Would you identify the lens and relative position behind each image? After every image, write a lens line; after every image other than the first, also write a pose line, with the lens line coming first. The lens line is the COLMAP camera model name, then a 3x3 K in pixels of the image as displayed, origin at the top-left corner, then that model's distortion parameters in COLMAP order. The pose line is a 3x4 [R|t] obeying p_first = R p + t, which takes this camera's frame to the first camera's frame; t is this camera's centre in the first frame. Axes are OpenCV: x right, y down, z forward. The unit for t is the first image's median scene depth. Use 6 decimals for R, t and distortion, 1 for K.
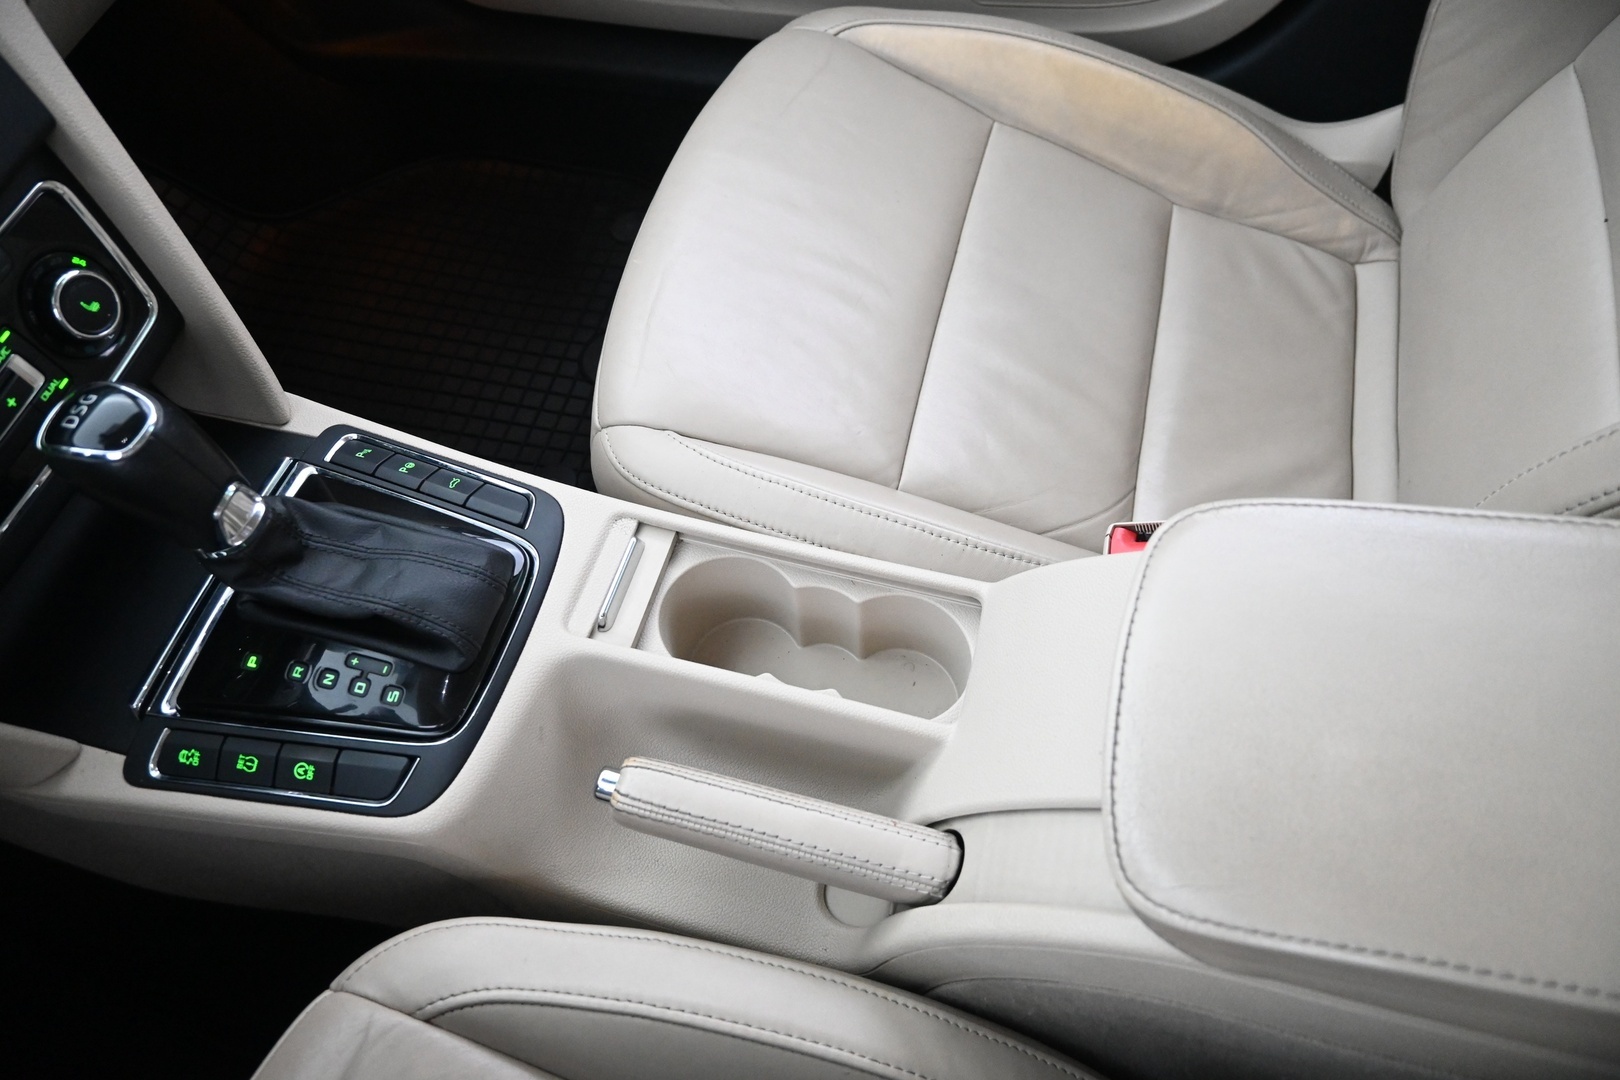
lens RADIAL K [[1085.4, 0, 802.0], [0, 1085.4, 533.7], [0, 0, 1]] dist [-0.006092, 0.000717]
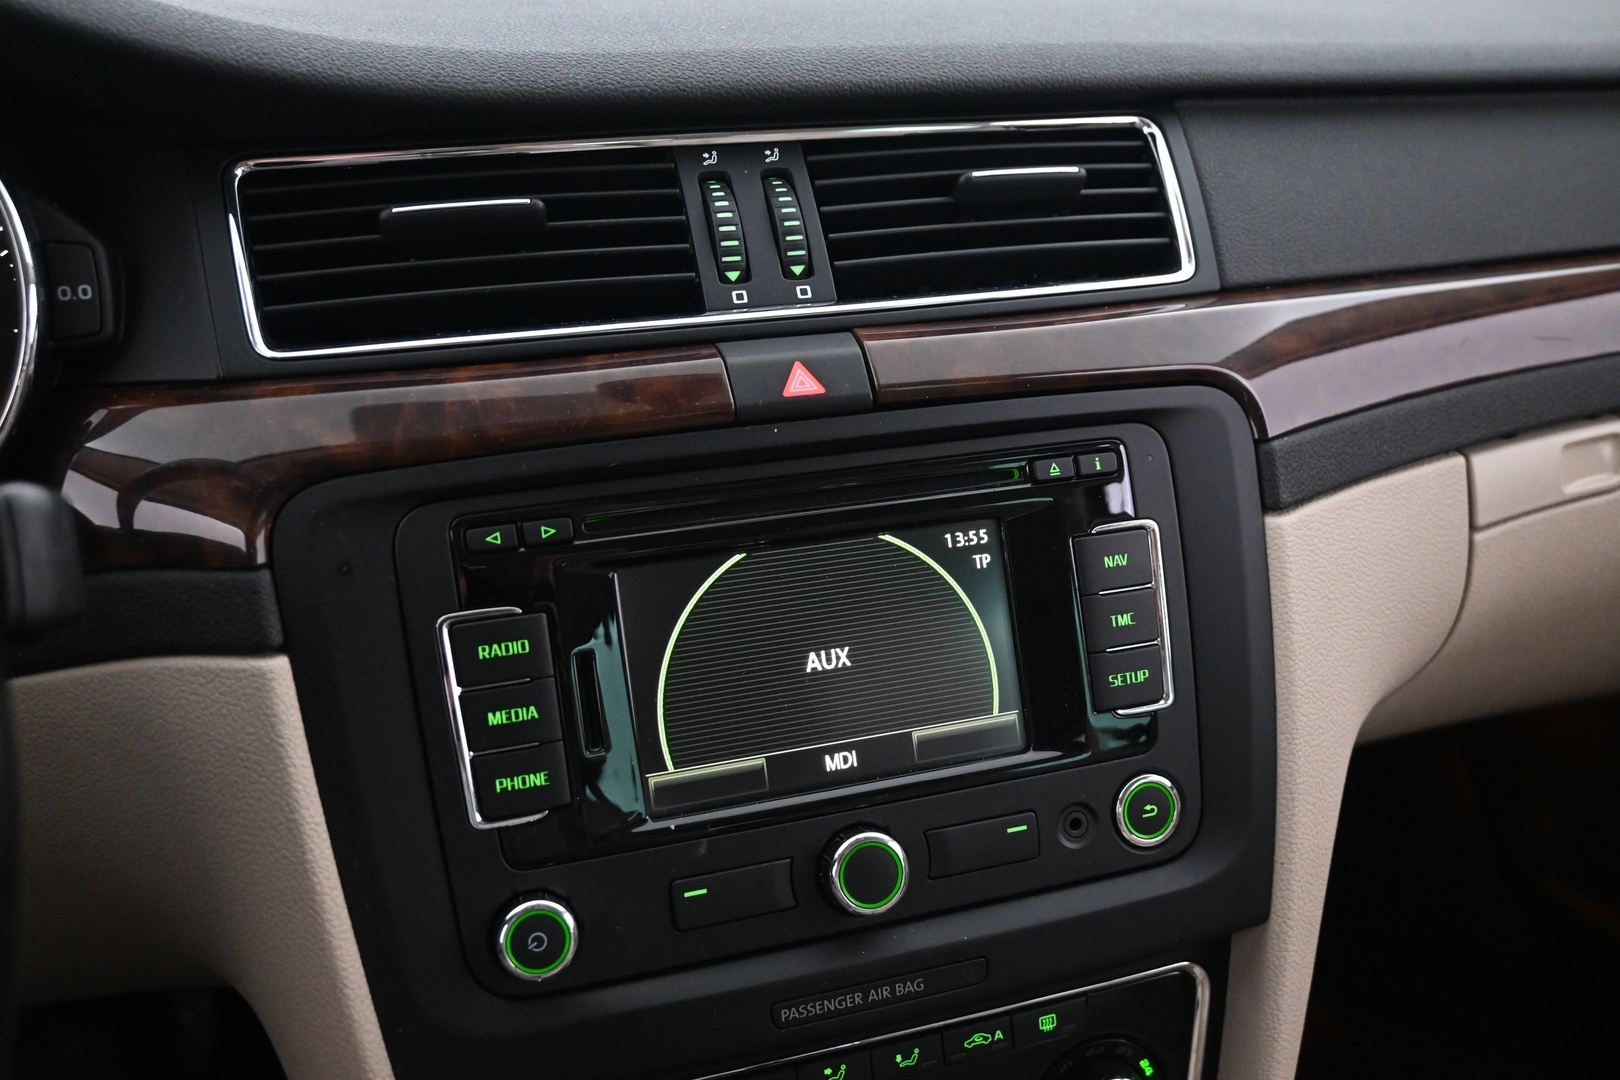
lens RADIAL K [[1386.9, 0, 806.6], [0, 1386.9, 534.0], [0, 0, 1]] dist [-0.031915, 0.002029]
pose [[0.529714, 0.400549, -0.747639, -0.272983], [-0.739051, 0.650487, -0.175131, -0.162044], [0.416181, 0.645312, 0.640598, 0.146650]]
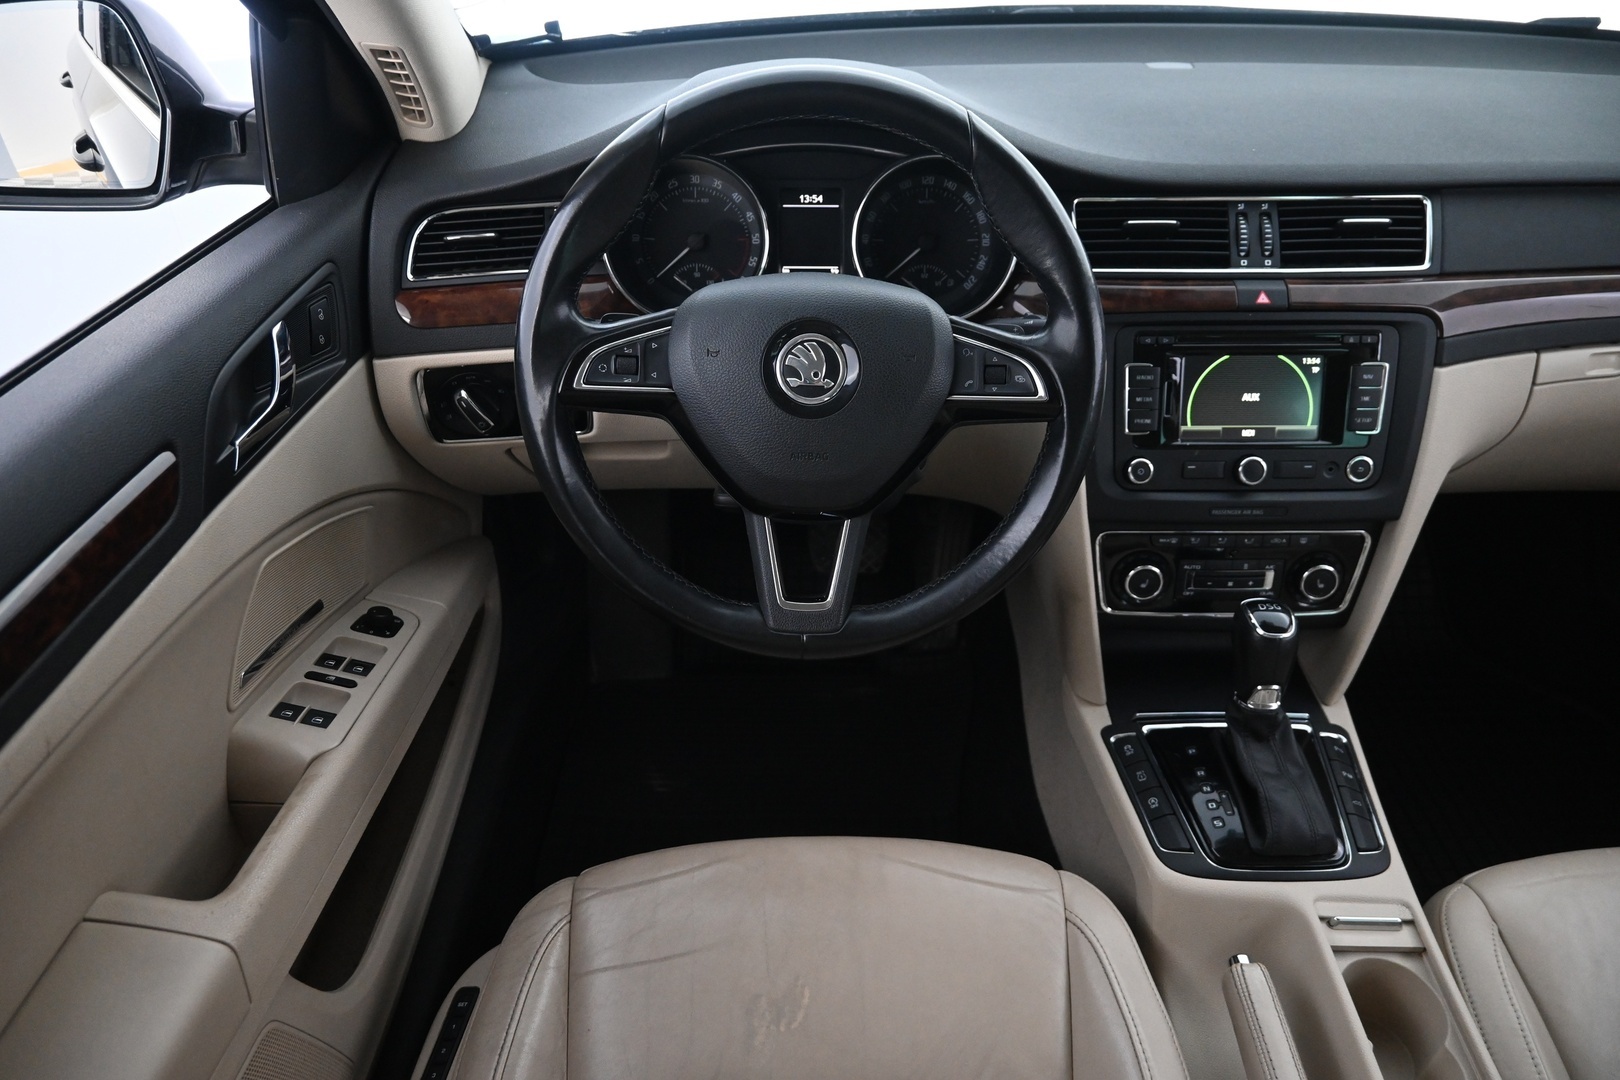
lens RADIAL K [[1085.4, 0, 818.2], [0, 1085.4, 536.4], [0, 0, 1]] dist [-0.006092, 0.000717]
pose [[0.253034, 0.617892, -0.744435, 0.436746], [-0.830538, 0.533365, 0.160400, 0.155442], [0.496165, 0.577696, 0.648142, -0.646642]]
